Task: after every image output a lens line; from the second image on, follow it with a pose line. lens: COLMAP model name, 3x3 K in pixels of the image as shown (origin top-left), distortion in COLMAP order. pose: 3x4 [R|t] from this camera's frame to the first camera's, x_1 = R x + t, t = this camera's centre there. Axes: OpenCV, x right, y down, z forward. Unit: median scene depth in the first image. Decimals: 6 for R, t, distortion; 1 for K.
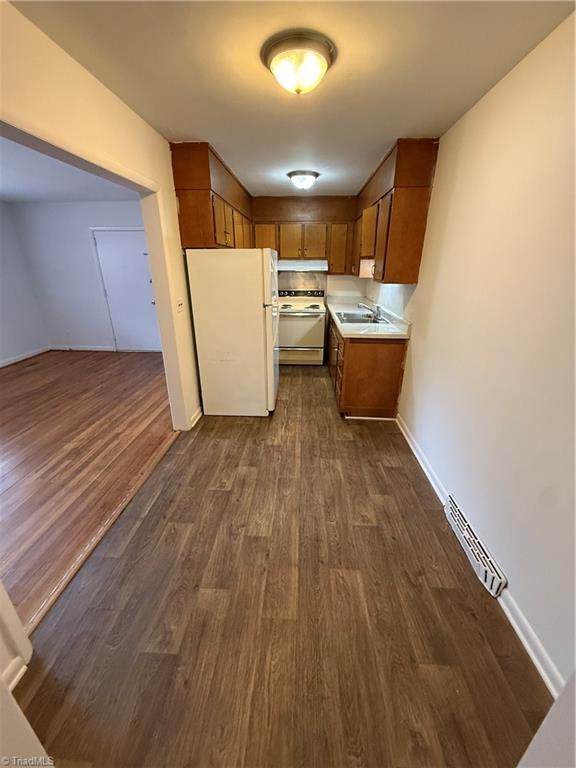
lens RADIAL K [[305.9, 0, 285.3], [0, 305.9, 384.0], [0, 0, 1]] dist [-0.003363, 0.000277]
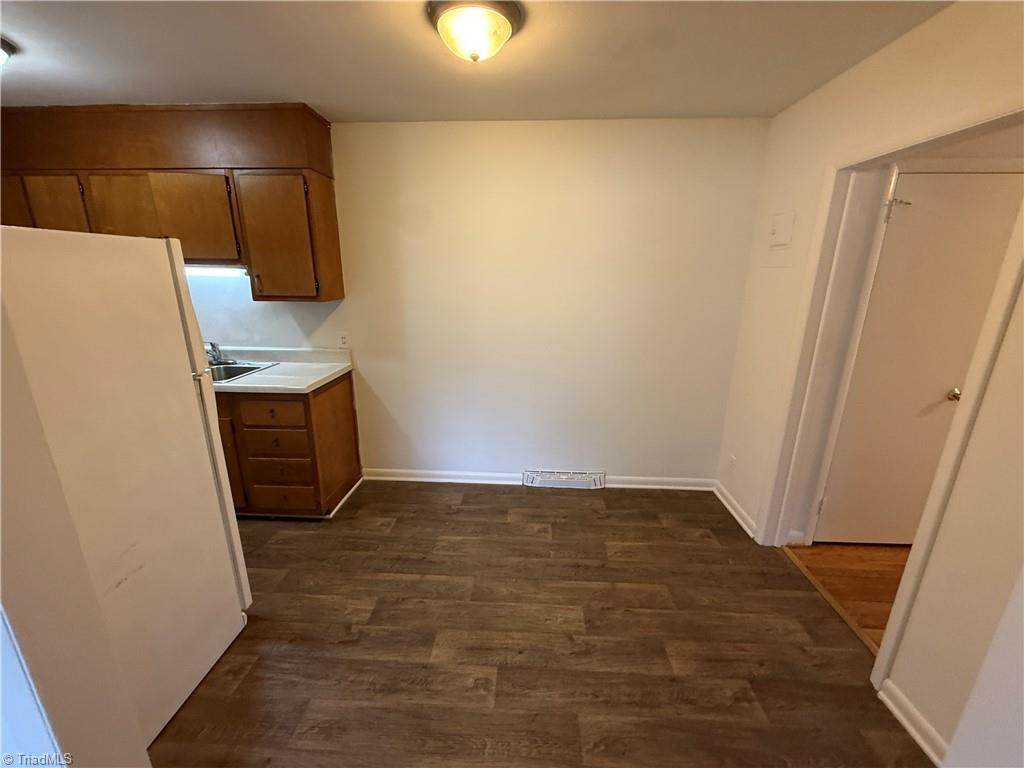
lens RADIAL K [[407.9, 0, 508.3], [0, 407.9, 389.4], [0, 0, 1]] dist [-0.003363, 0.000277]
pose [[-0.012238, -0.278034, 0.960493, -0.860807], [0.357486, 0.895863, 0.263880, -0.342772], [-0.933838, 0.346592, 0.088429, 0.835580]]
